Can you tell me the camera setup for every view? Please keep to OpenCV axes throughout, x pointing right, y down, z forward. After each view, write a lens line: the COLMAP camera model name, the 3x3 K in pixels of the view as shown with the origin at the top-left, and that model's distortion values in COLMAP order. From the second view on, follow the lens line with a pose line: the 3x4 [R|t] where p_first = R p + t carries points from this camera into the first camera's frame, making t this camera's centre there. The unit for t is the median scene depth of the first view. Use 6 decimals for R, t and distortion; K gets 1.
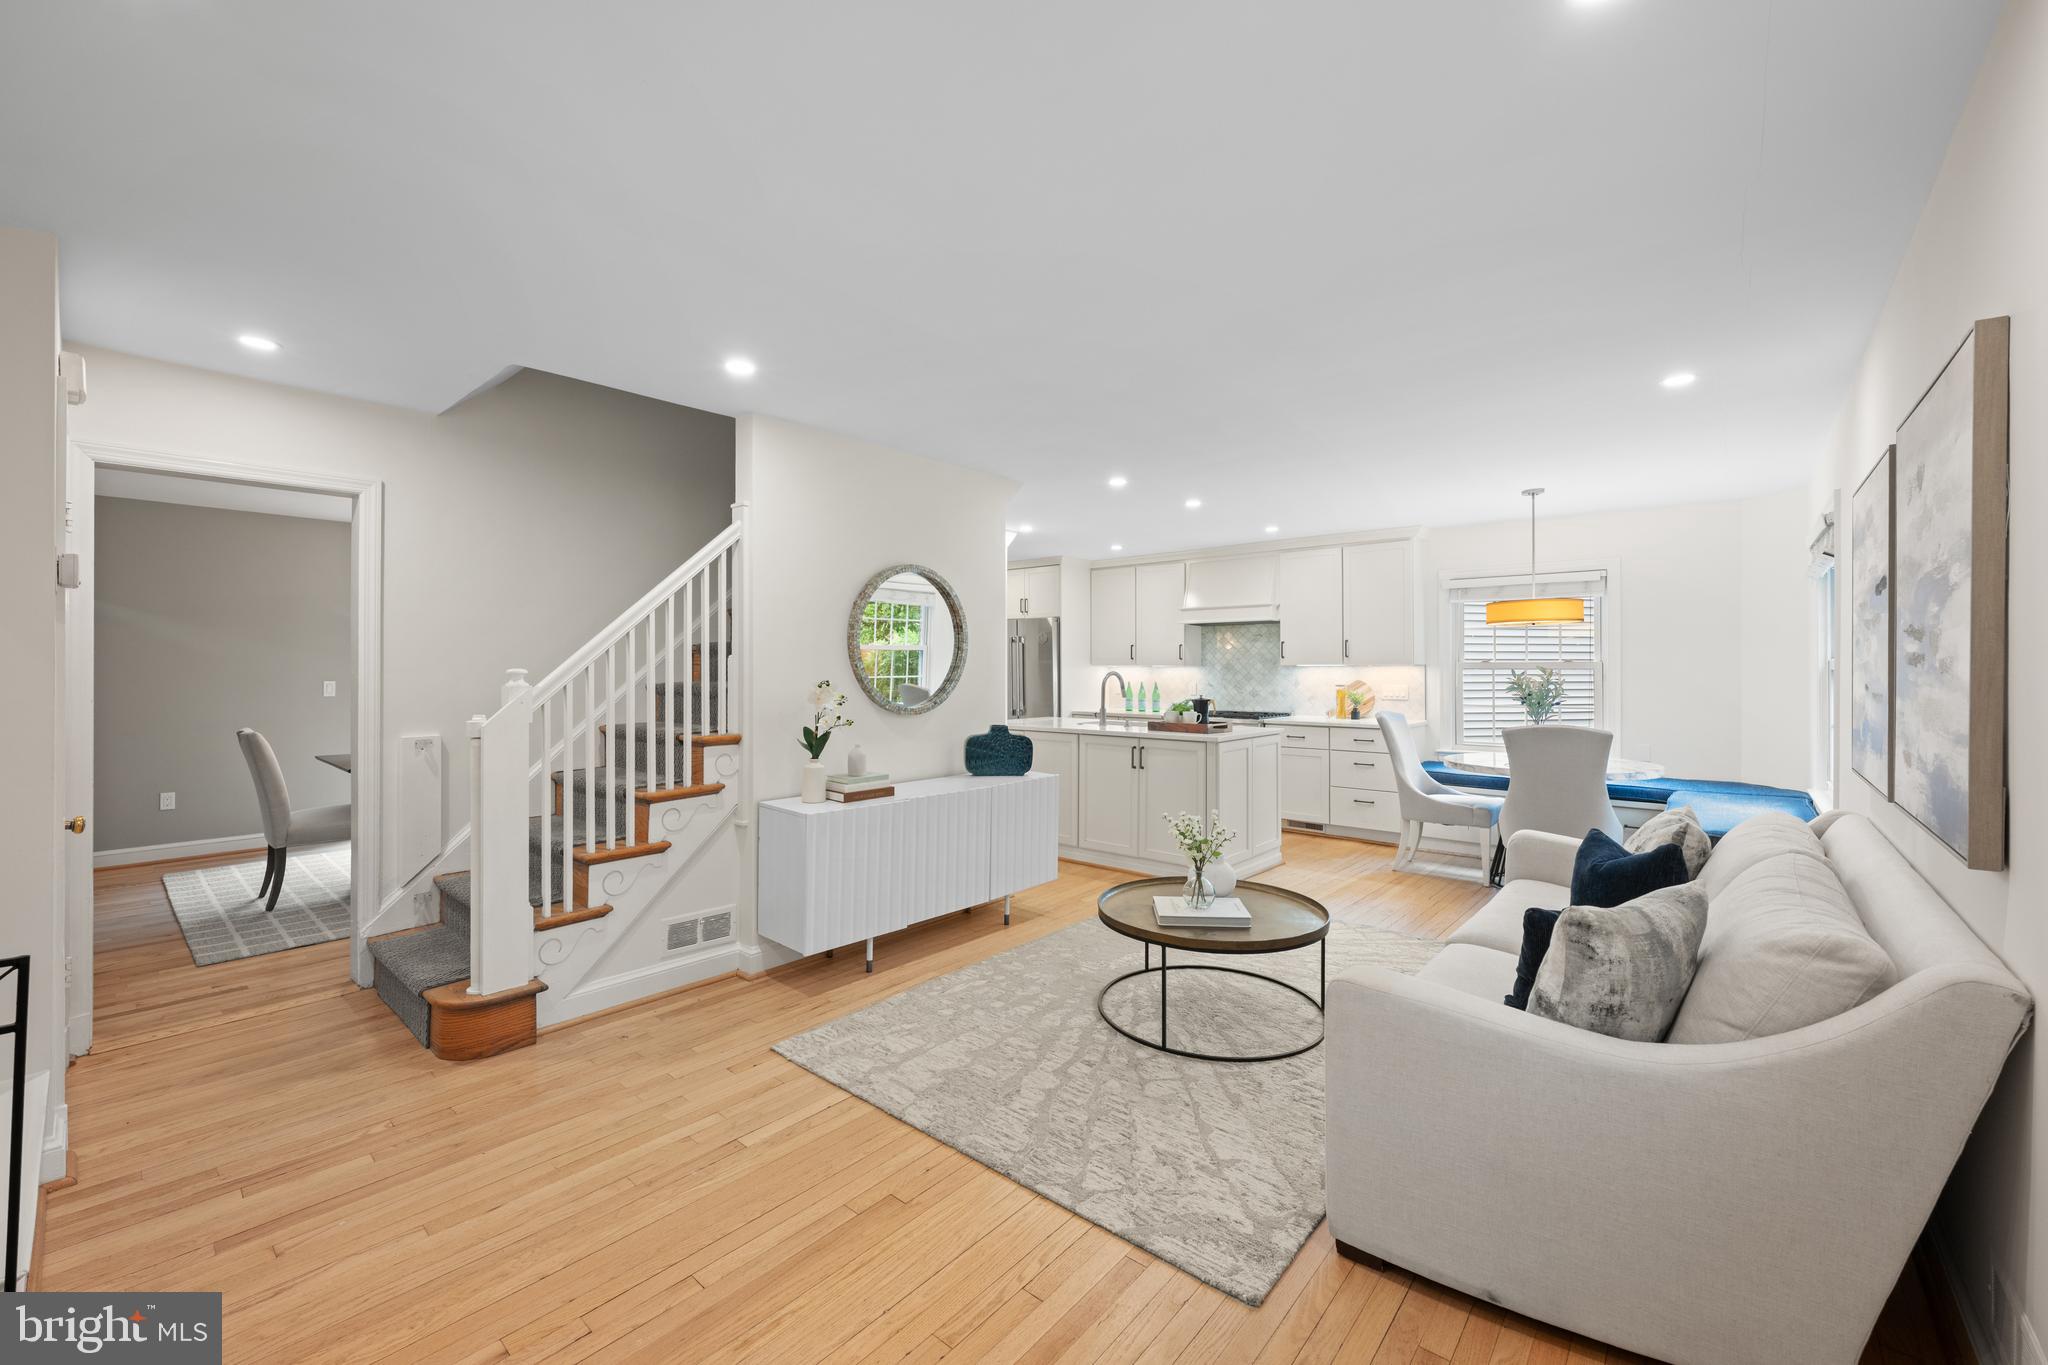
lens RADIAL K [[815.4, 0, 1017.9], [0, 815.4, 669.8], [0, 0, 1]] dist [-0.000919, 0.000308]
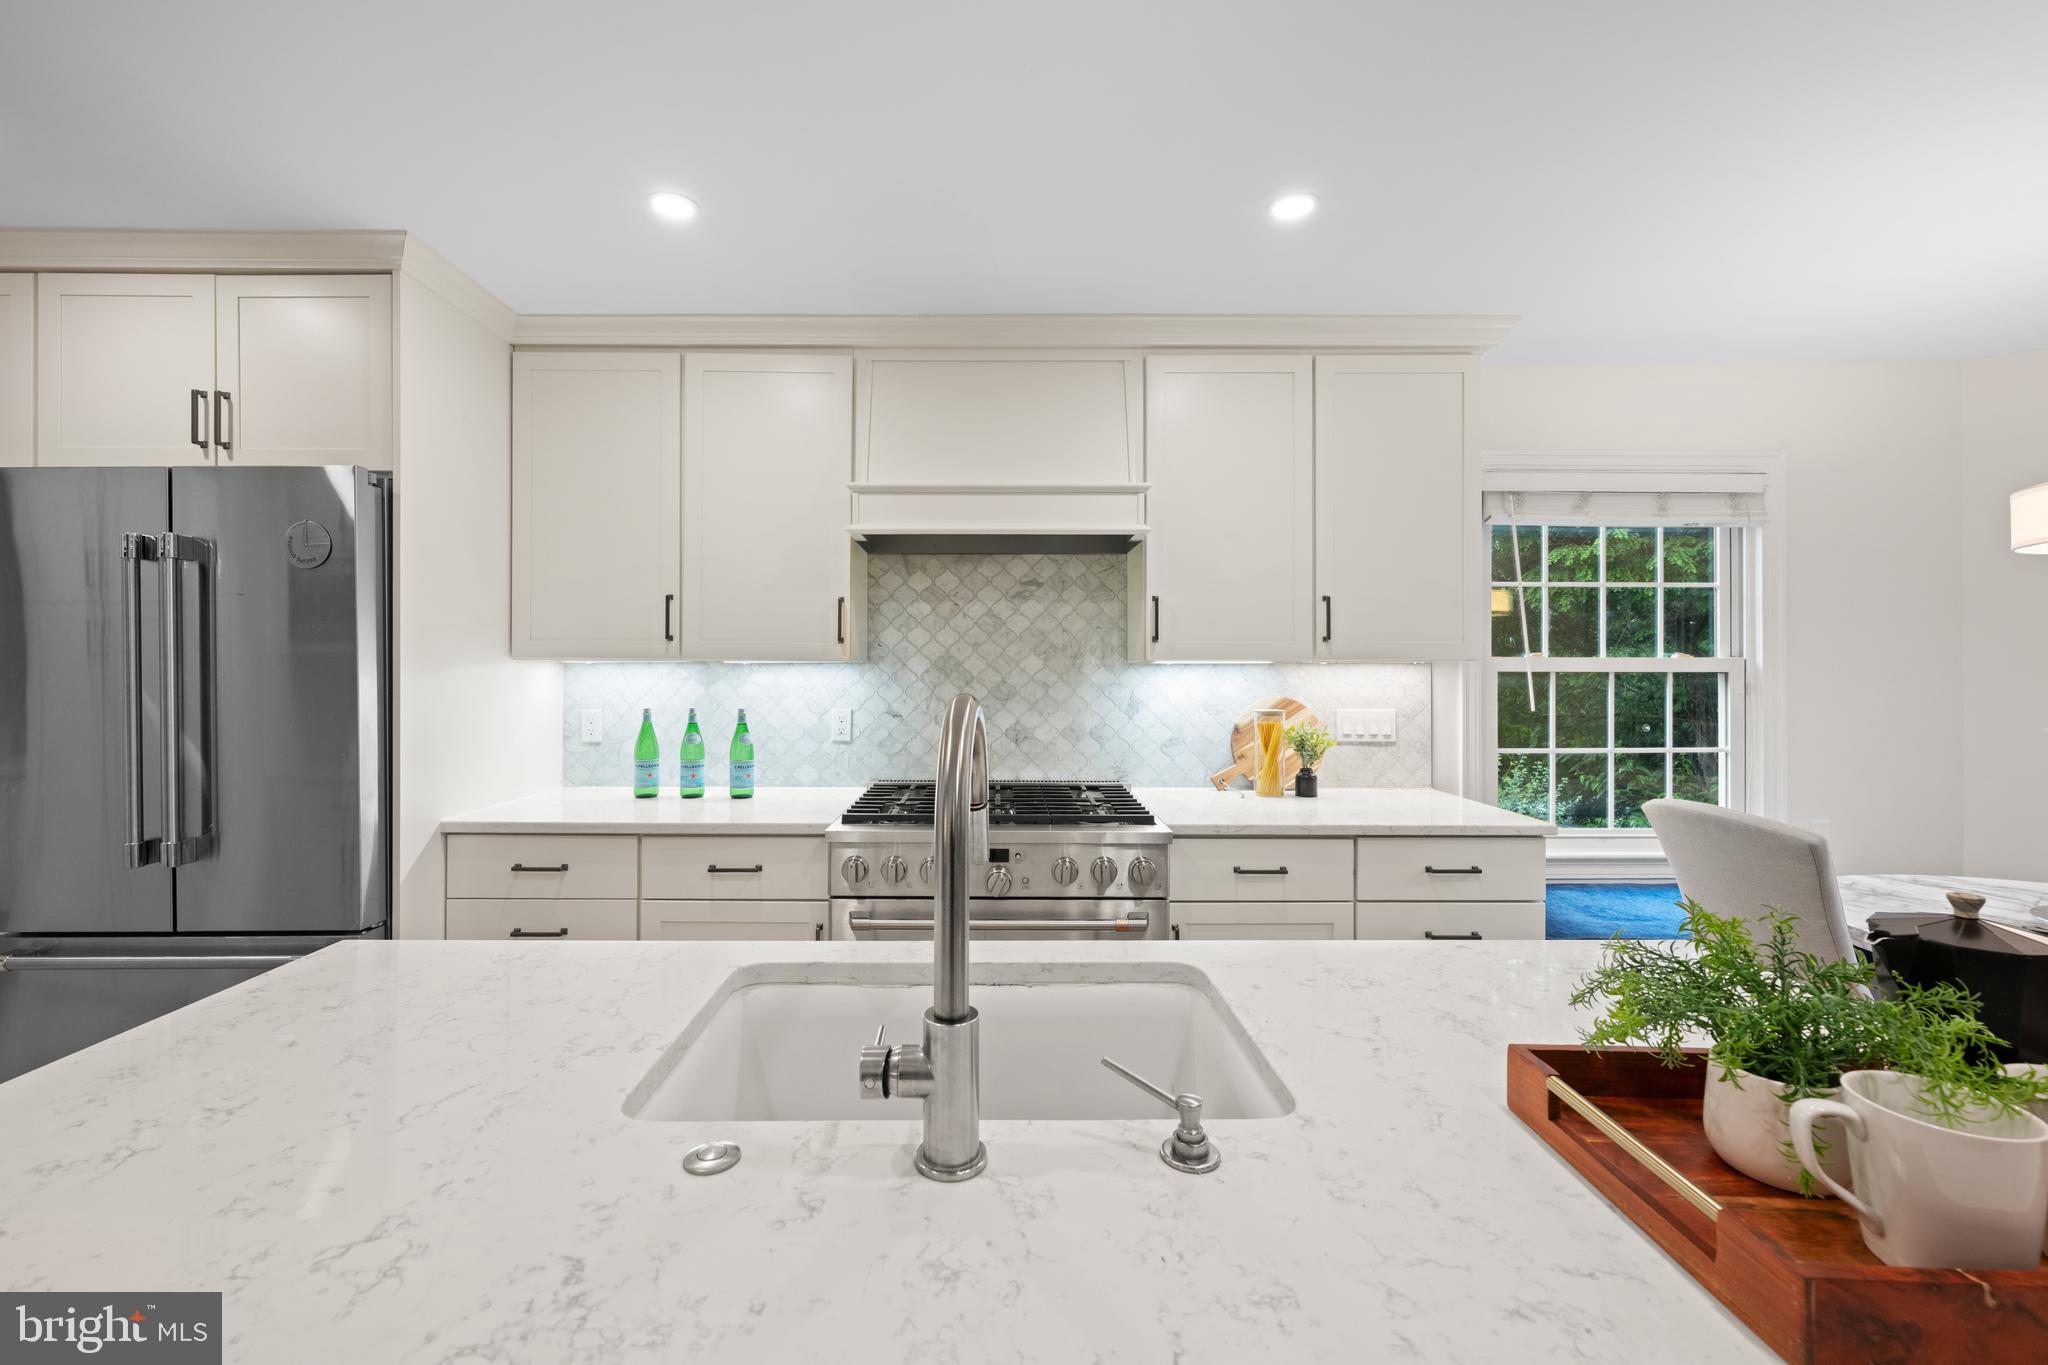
lens RADIAL K [[815.4, 0, 992.6], [0, 815.4, 665.4], [0, 0, 1]] dist [-0.000919, 0.000308]
pose [[0.757018, 0.005231, 0.653373, 0.034328], [-0.000843, 0.999975, -0.007029, -0.000874], [-0.653393, 0.004770, 0.757004, 0.838029]]
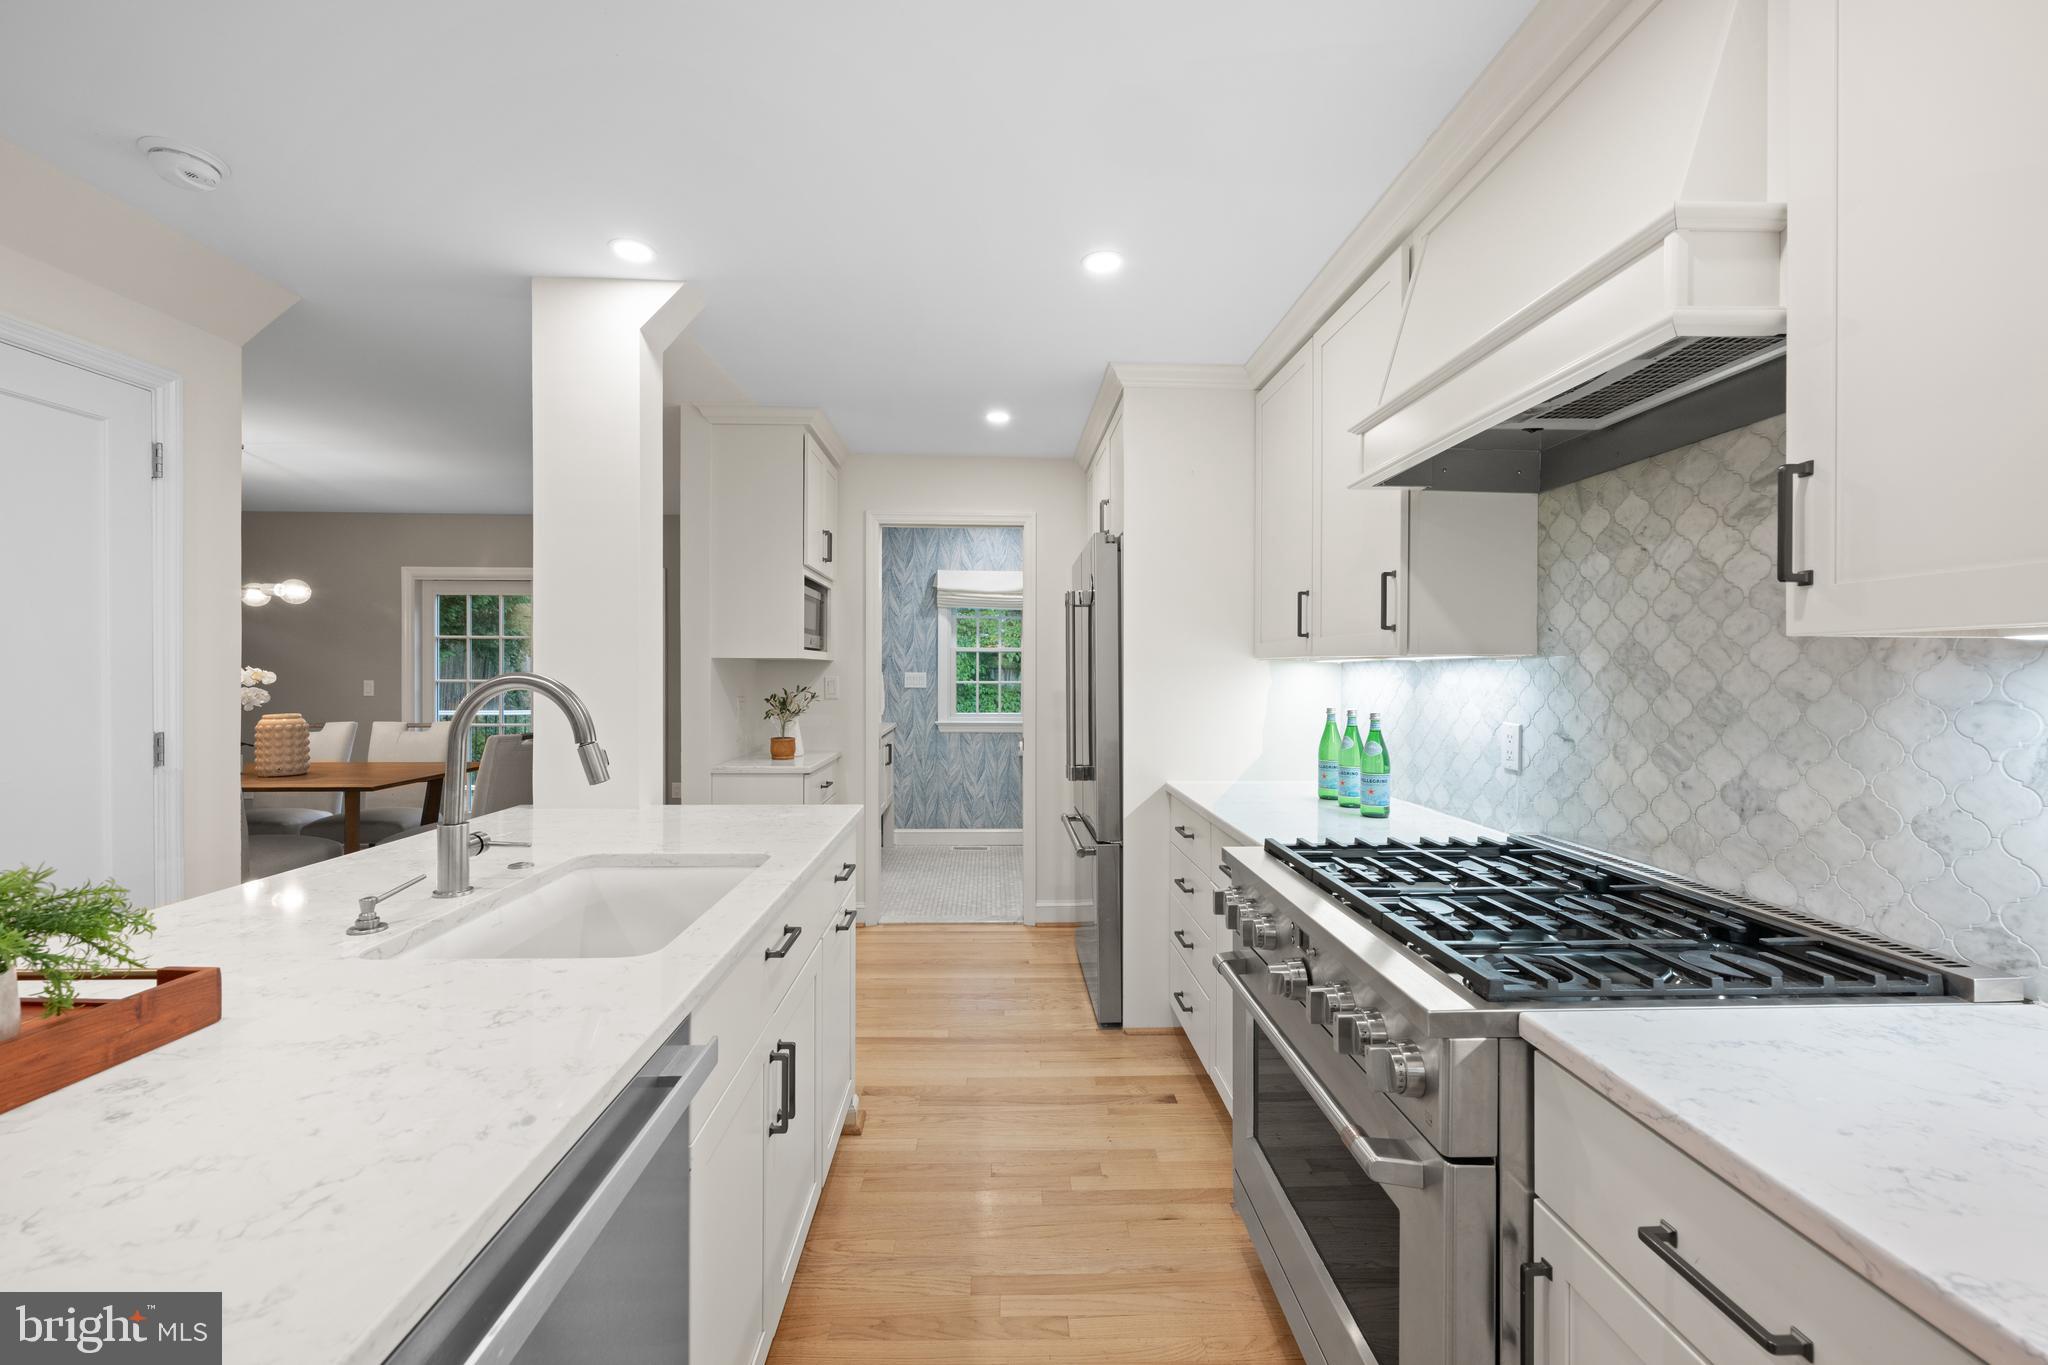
lens RADIAL K [[815.4, 0, 1030.4], [0, 815.4, 676.4], [0, 0, 1]] dist [-0.000919, 0.000308]
pose [[0.686498, 0.003897, -0.727122, 0.364253], [-0.001117, 0.999990, 0.004304, 0.000596], [0.727131, -0.002143, 0.686495, 0.882298]]
